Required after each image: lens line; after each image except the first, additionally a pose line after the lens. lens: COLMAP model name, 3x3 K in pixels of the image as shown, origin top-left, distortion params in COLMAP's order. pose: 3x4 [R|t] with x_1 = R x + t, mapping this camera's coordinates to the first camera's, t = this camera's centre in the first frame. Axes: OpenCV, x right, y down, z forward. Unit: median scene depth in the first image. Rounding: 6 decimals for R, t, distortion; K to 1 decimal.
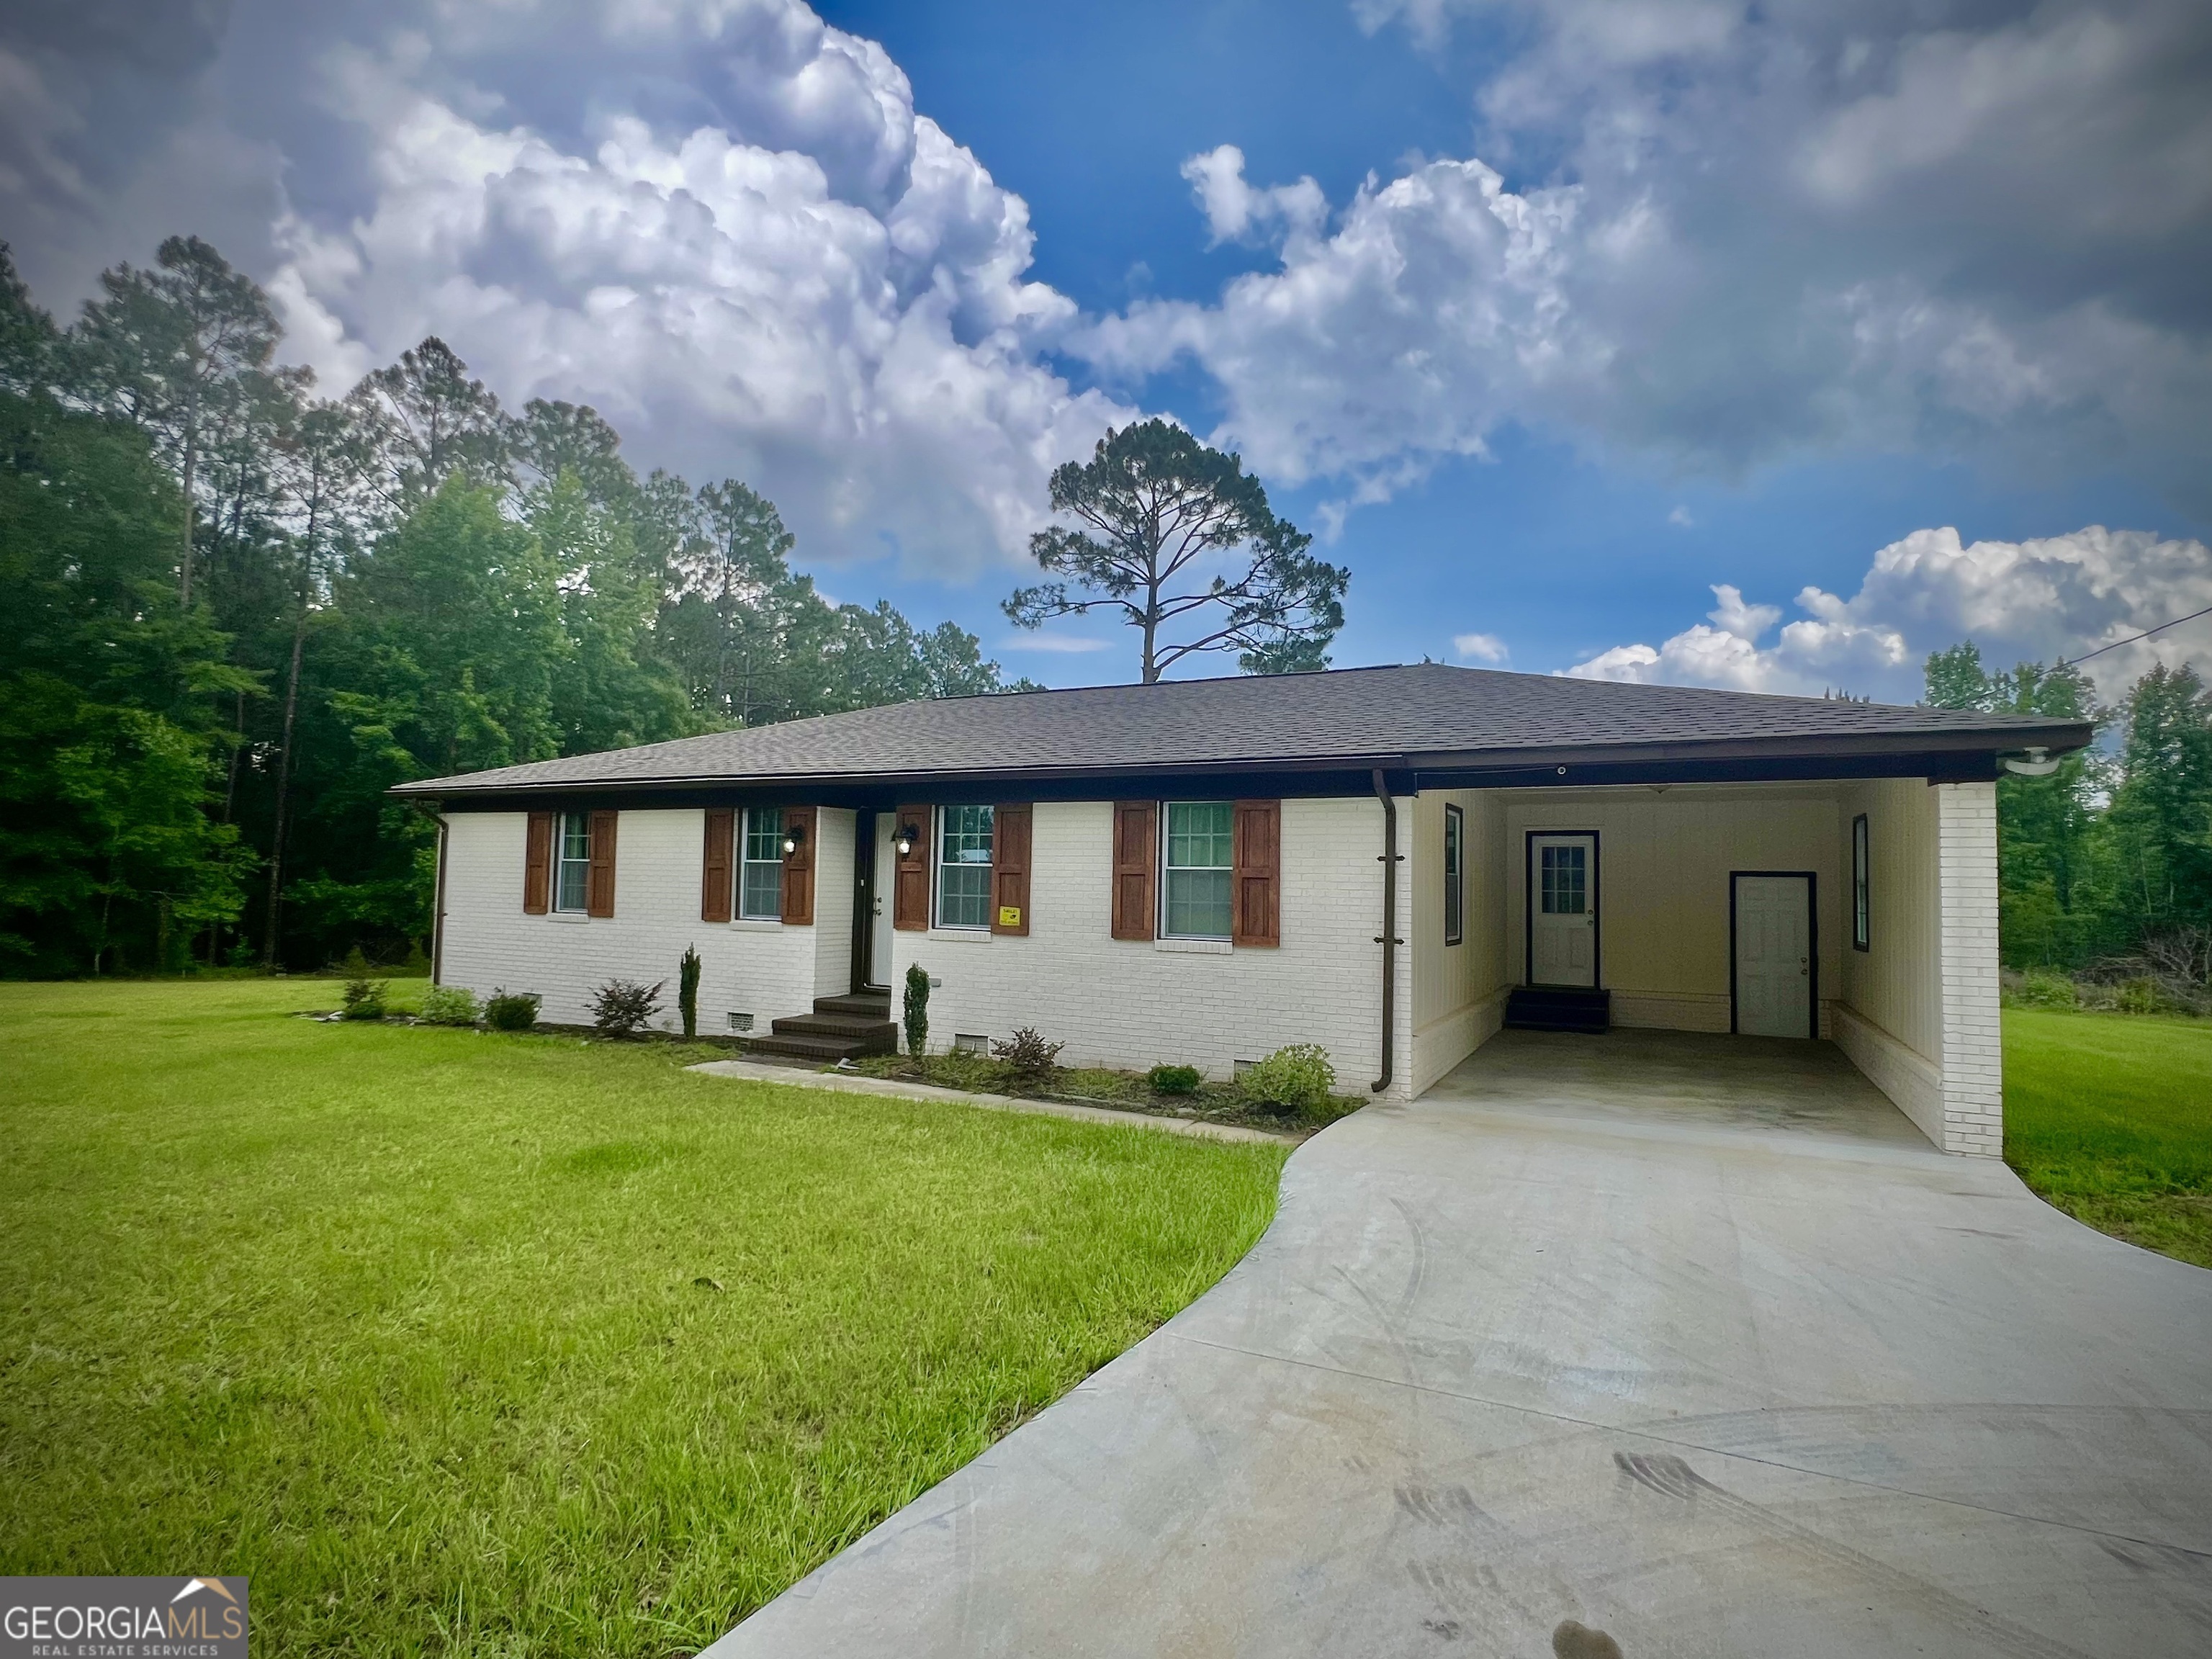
lens RADIAL K [[1135.4, 0, 1108.0], [0, 1135.4, 831.2], [0, 0, 1]] dist [-0.006473, 0.002270]
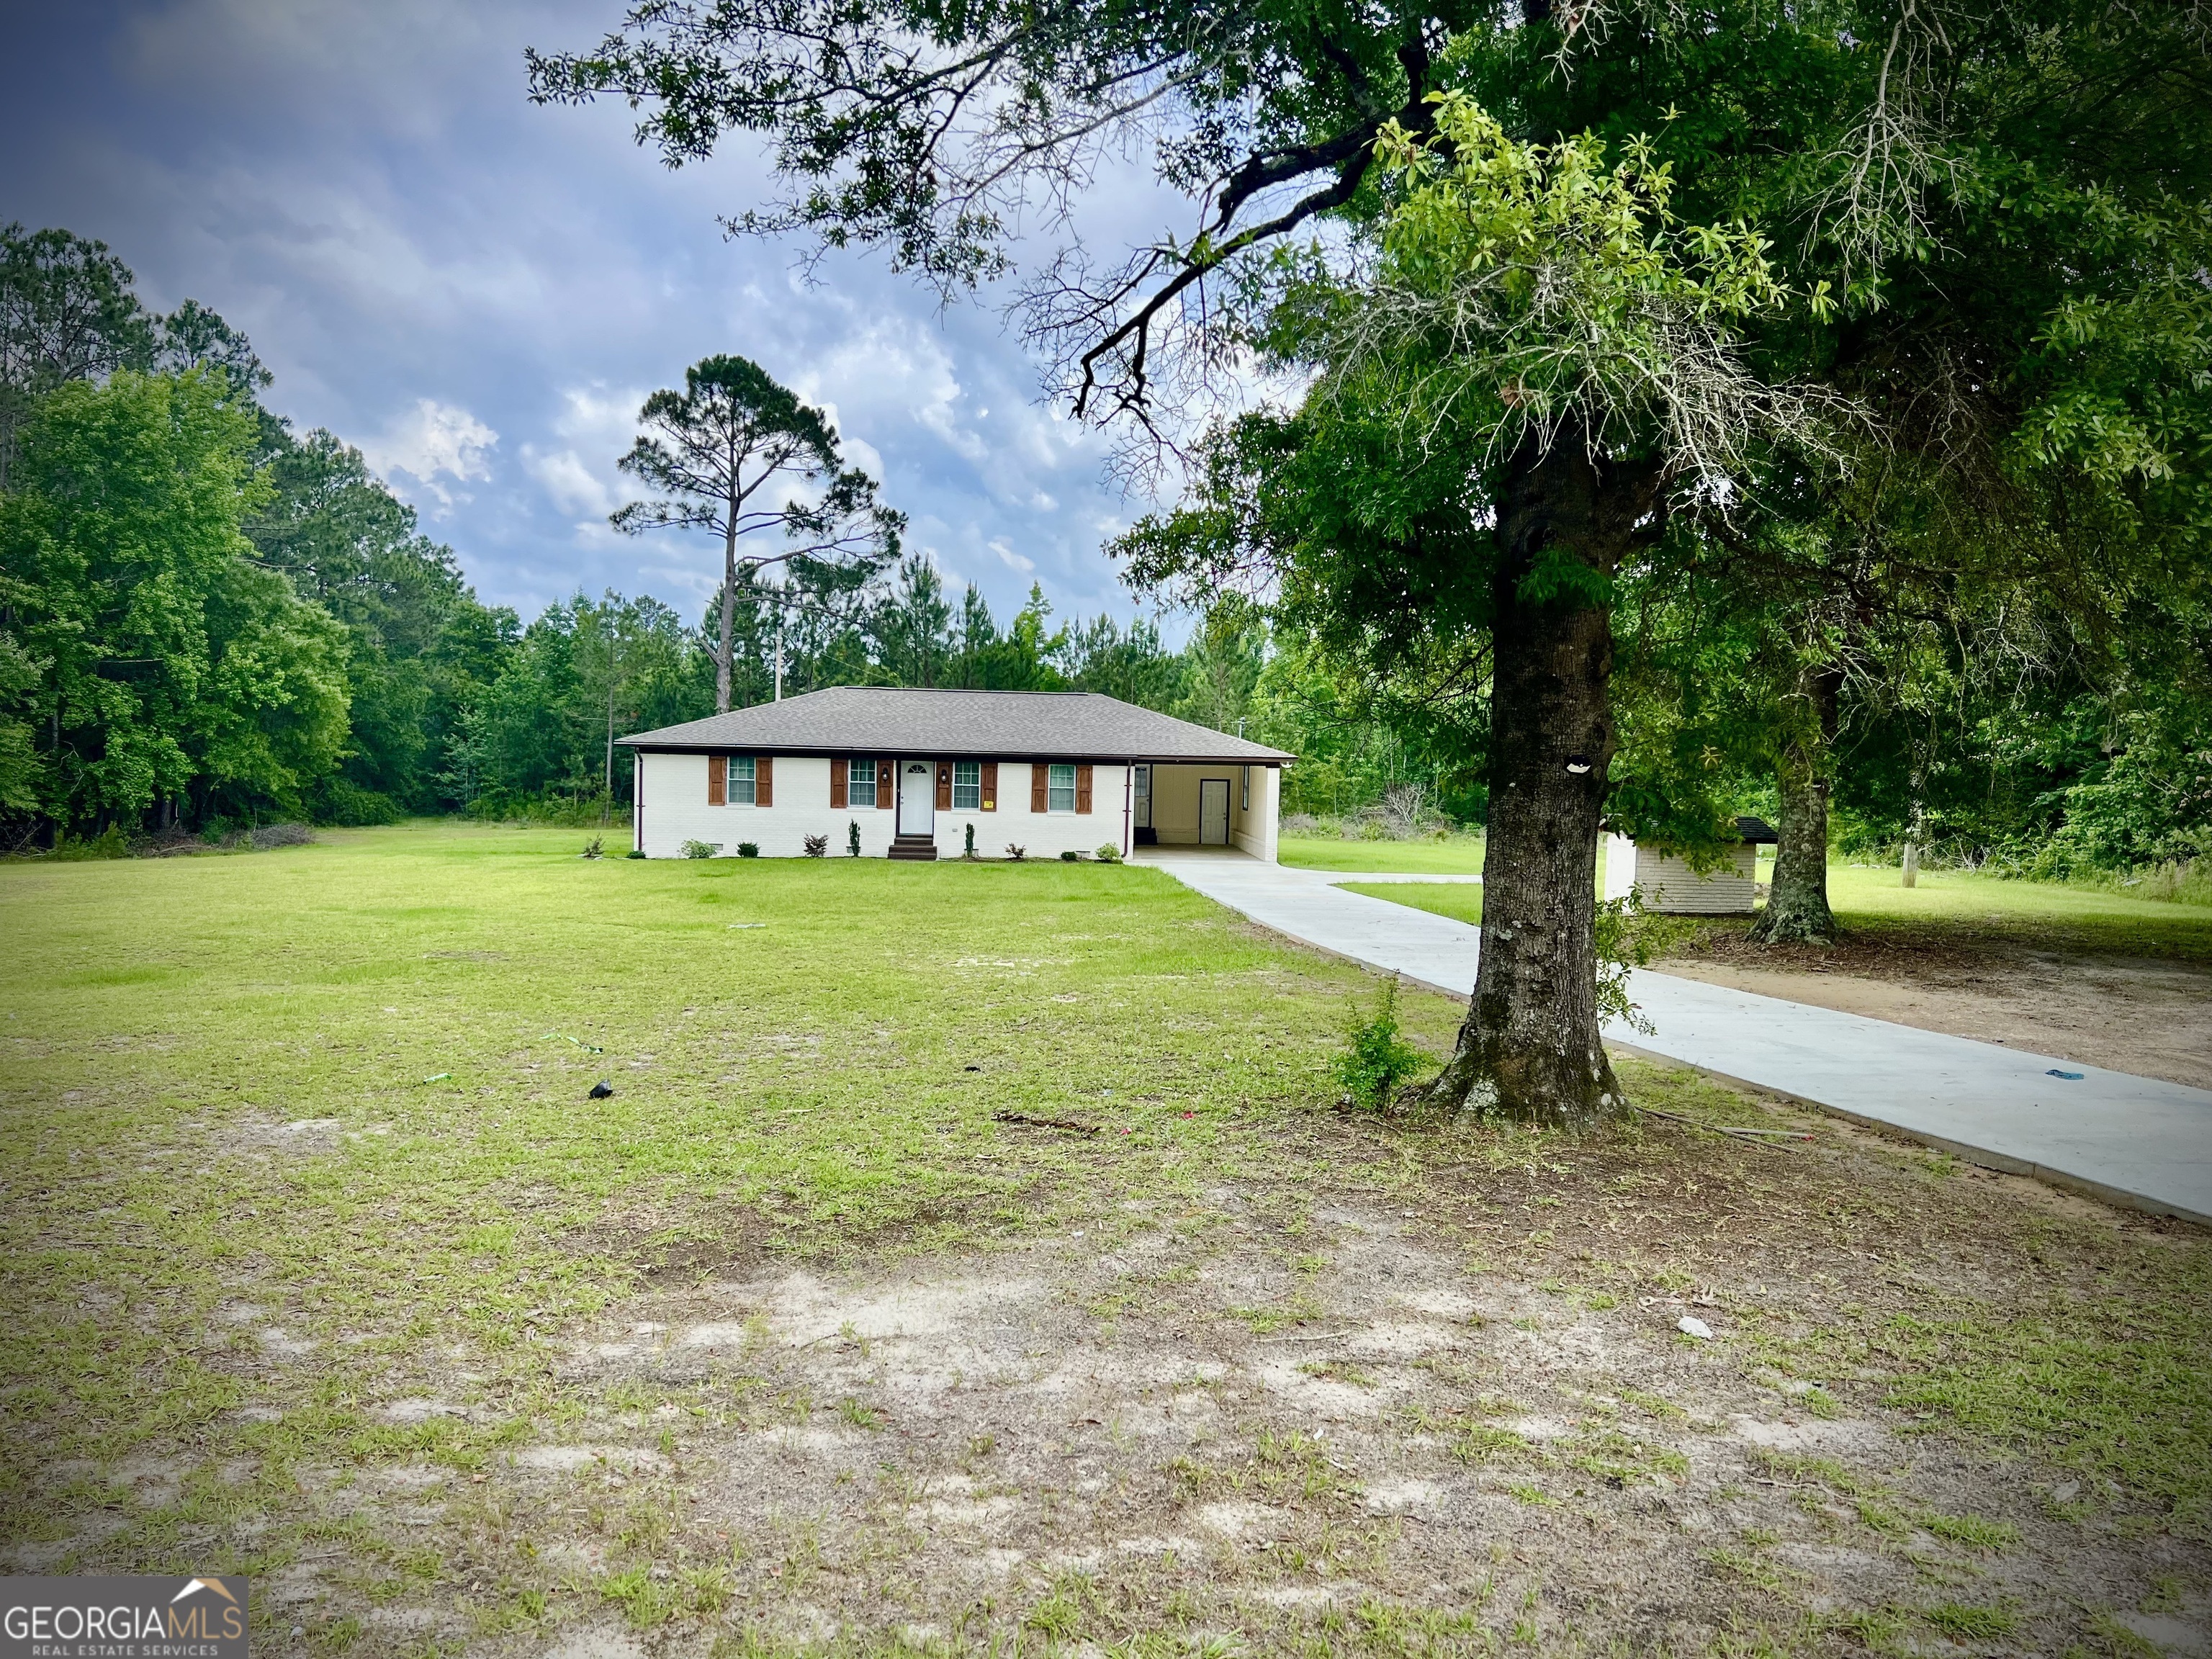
lens RADIAL K [[1660.8, 0, 1133.5], [0, 1660.8, 842.4], [0, 0, 1]] dist [0.079900, -0.087619]
pose [[0.856672, -0.031691, 0.514887, -1.341205], [-0.032797, 0.992746, 0.115671, -0.223444], [-0.514818, -0.115978, 0.849418, -1.869659]]
